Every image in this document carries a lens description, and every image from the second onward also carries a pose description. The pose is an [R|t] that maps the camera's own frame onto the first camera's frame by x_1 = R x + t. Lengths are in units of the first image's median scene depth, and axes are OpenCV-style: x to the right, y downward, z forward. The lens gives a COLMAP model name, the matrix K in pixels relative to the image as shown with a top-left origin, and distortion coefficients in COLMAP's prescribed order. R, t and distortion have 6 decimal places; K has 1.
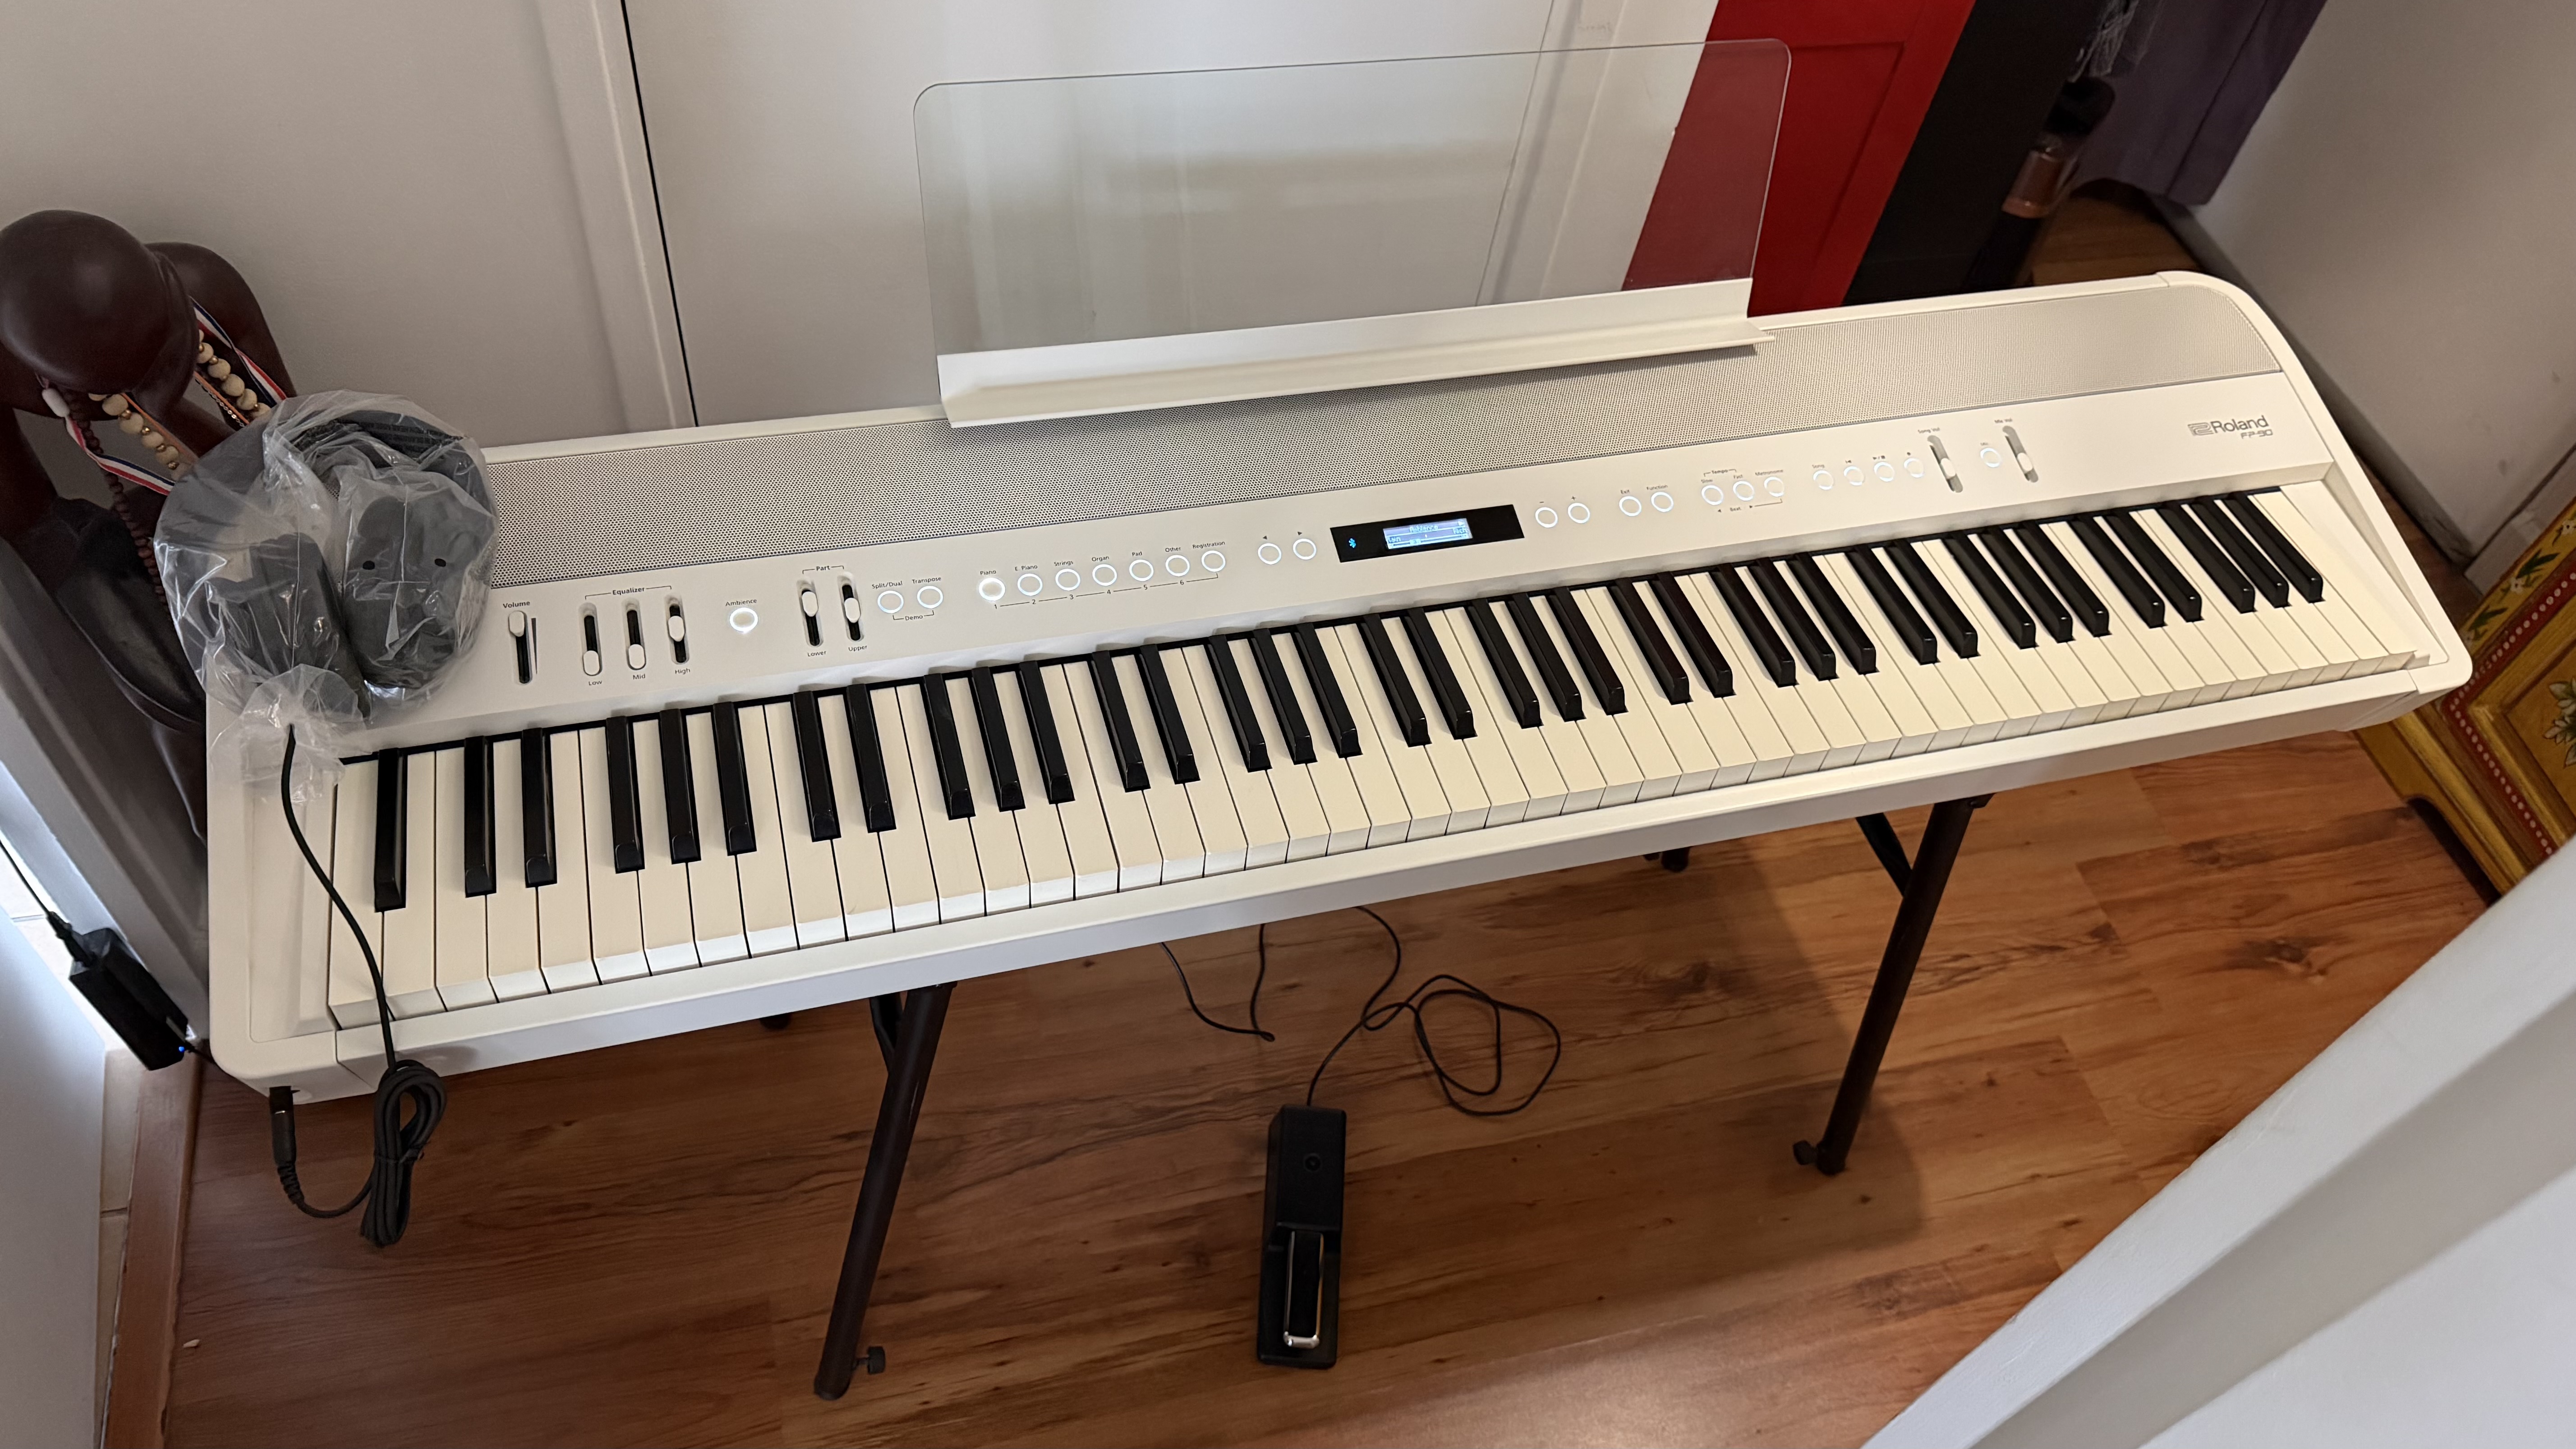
lens RADIAL K [[1855.0, 0, 1288.0], [0, 1855.0, 724.5], [0, 0, 1]] dist [-0.004327, -0.004670]
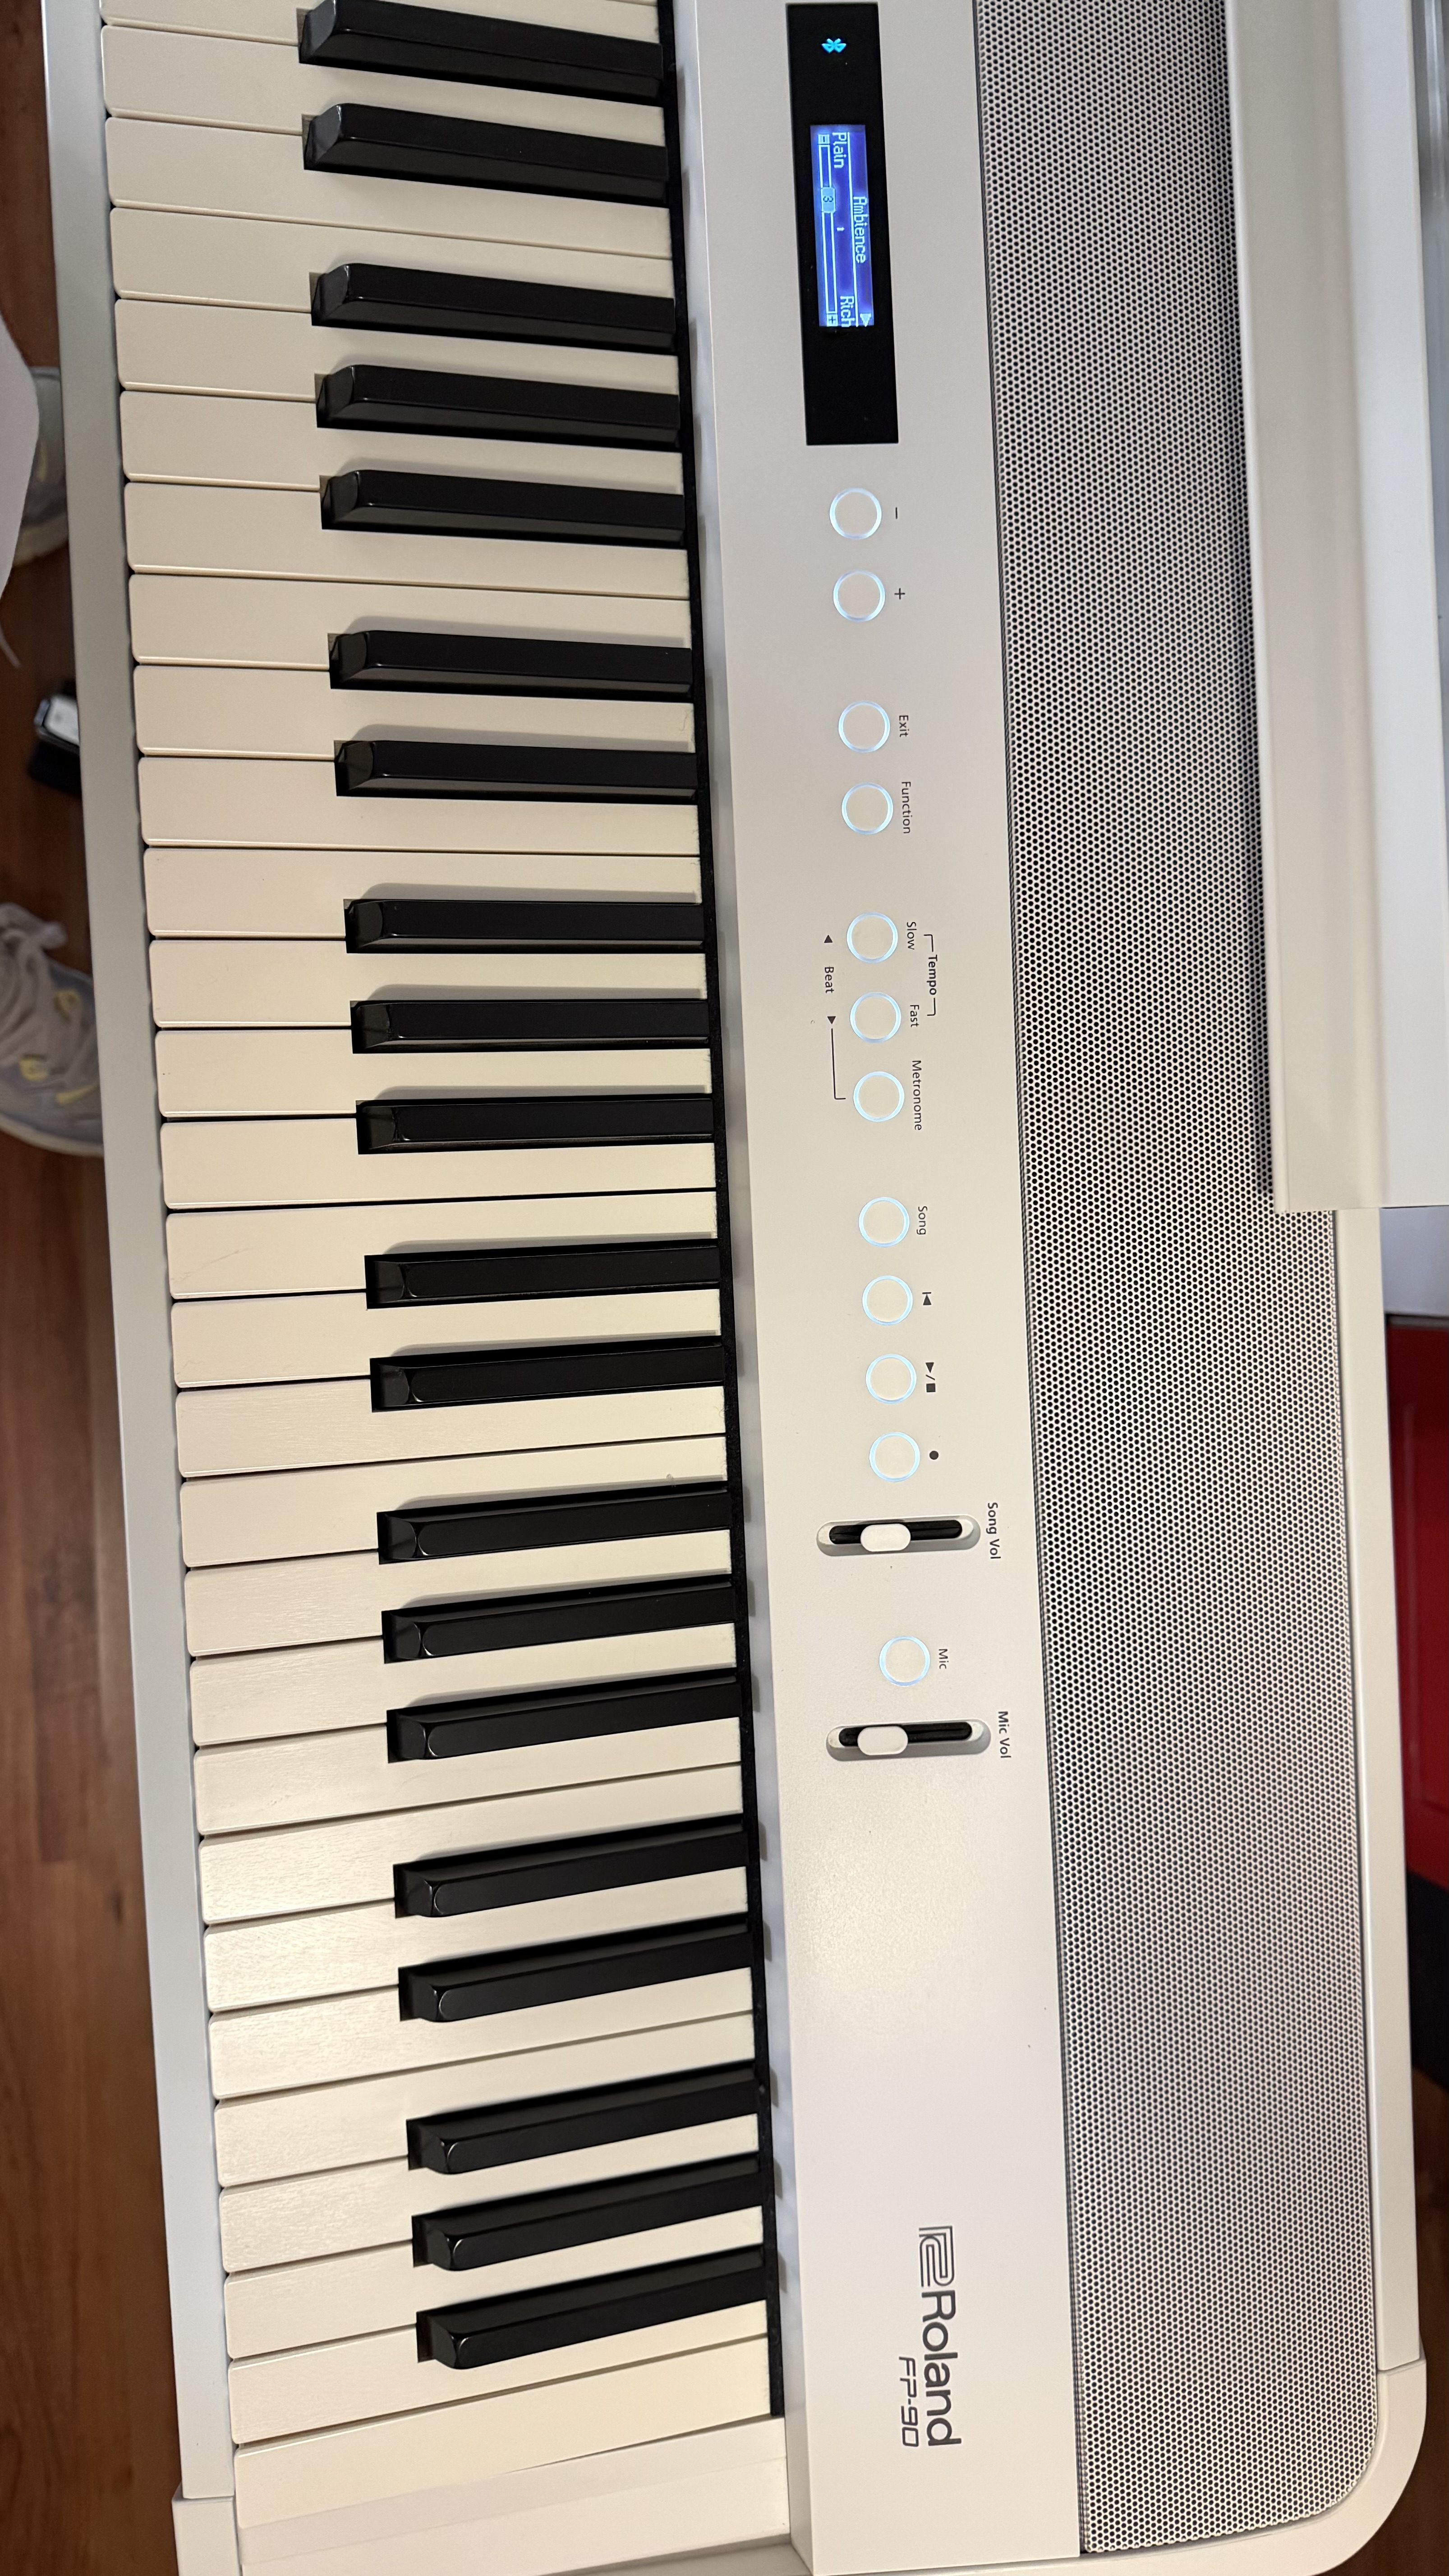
lens RADIAL K [[1855.0, 0, 724.5], [0, 1855.0, 1288.0], [0, 0, 1]] dist [-0.004327, -0.004670]
pose [[-0.188178, 0.971961, -0.141001, 0.348334], [-0.909341, -0.118185, 0.398913, -0.253390], [0.371064, 0.203285, 0.906083, 0.562949]]
